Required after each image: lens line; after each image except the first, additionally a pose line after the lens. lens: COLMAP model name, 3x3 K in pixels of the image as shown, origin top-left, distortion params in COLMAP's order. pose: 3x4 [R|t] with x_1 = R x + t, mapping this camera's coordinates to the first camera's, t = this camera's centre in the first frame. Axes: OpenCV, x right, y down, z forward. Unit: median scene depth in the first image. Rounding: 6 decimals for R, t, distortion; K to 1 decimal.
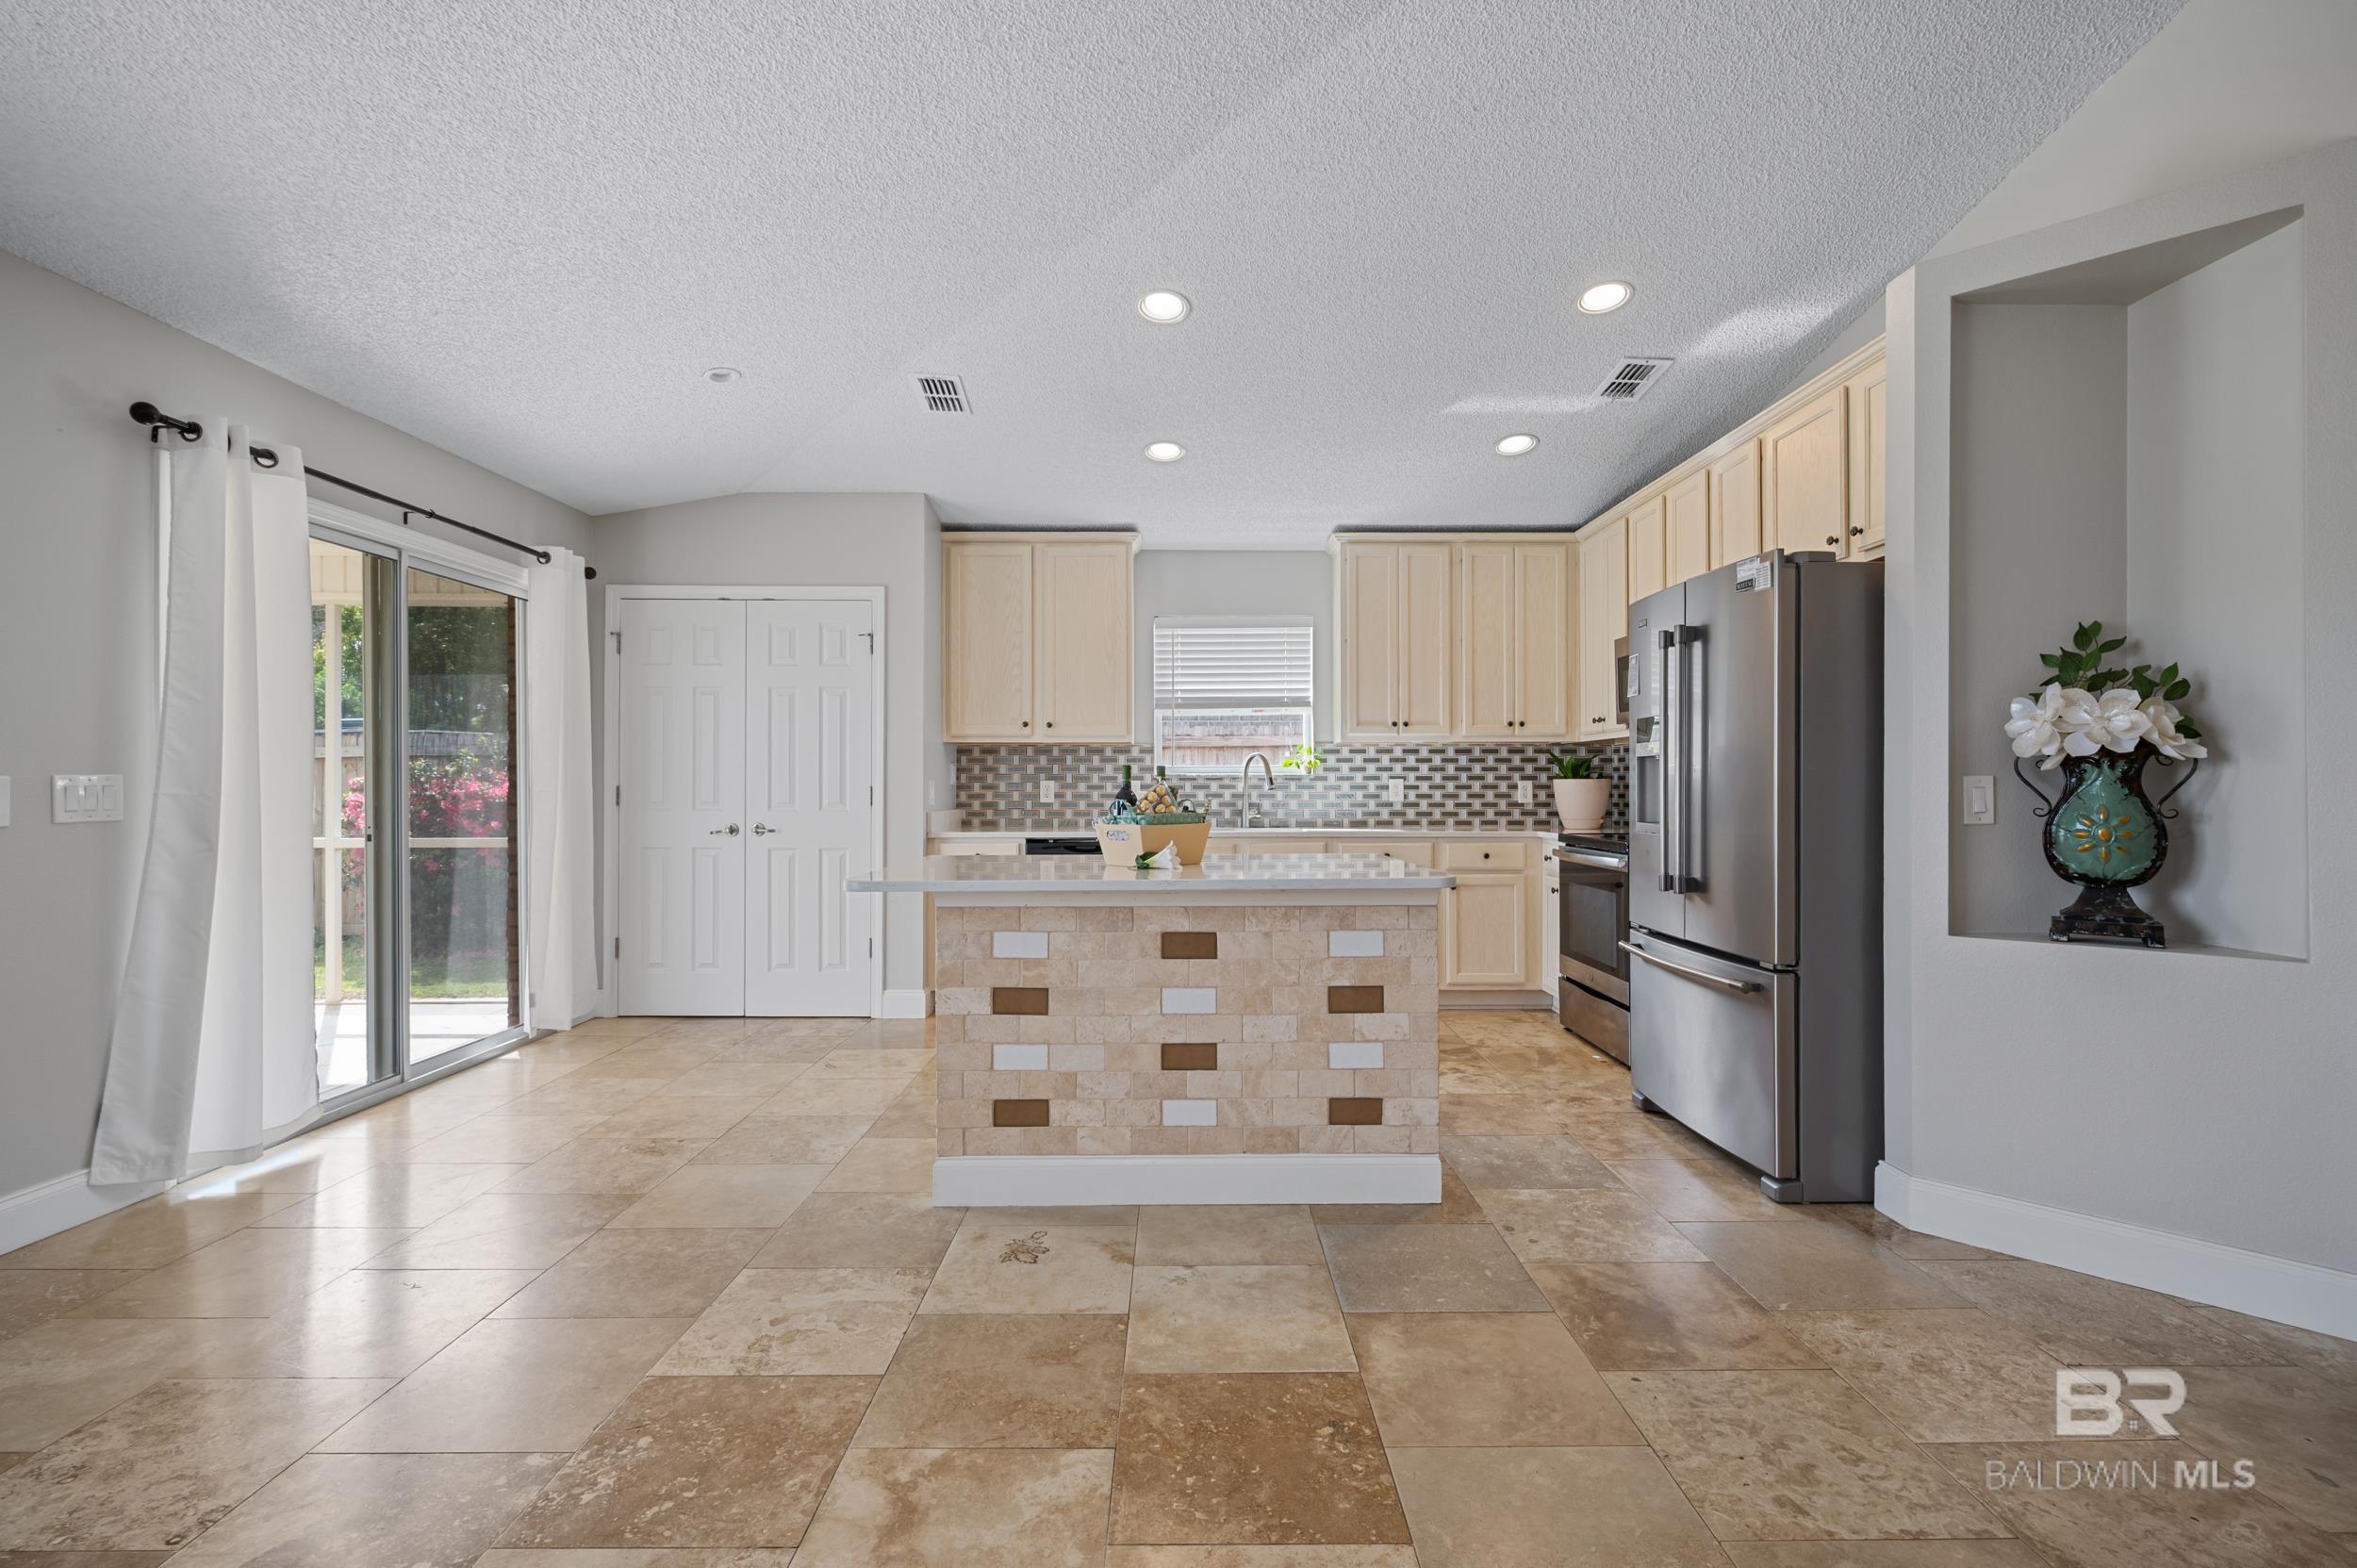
lens RADIAL K [[1050.3, 0, 1185.4], [0, 1050.3, 788.2], [0, 0, 1]] dist [-0.004765, -0.000547]
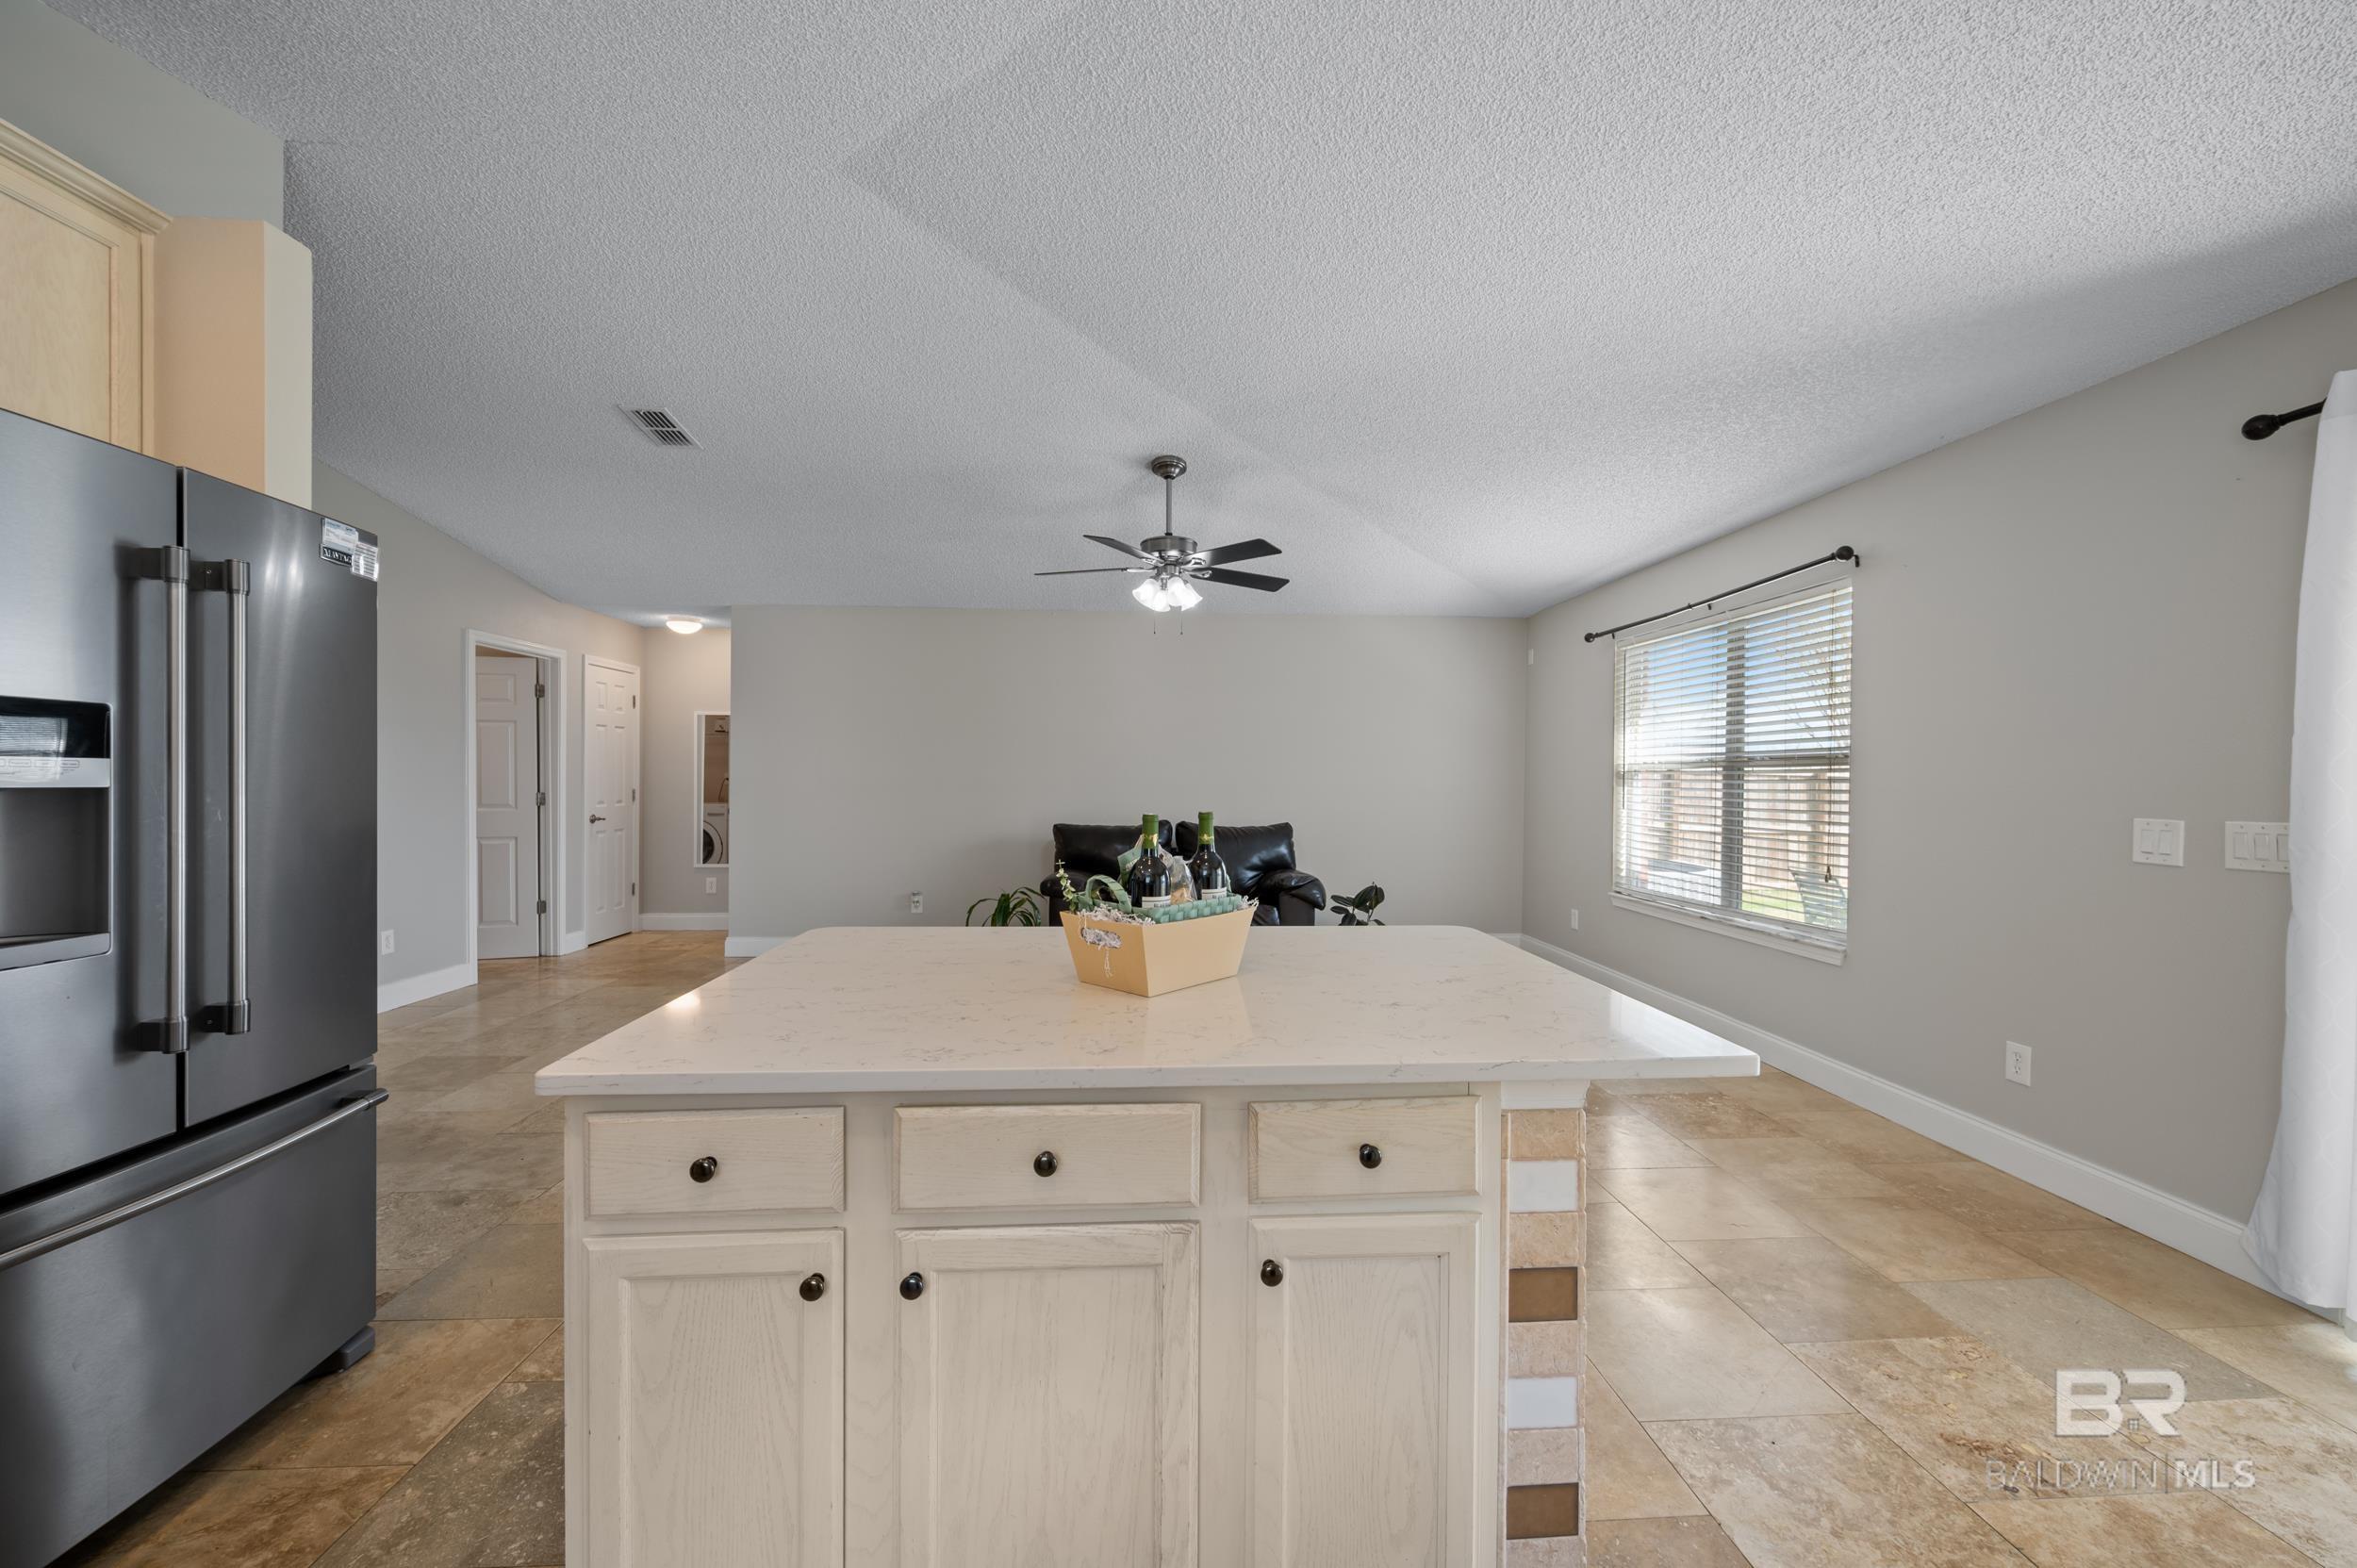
lens RADIAL K [[922.5, 0, 1192.7], [0, 922.5, 784.6], [0, 0, 1]] dist [-0.003279, -0.000510]
pose [[-0.998702, -0.004873, -0.050707, -0.035423], [-0.005367, 0.999939, 0.009612, -0.046244], [0.050657, 0.009871, -0.998667, 1.691097]]
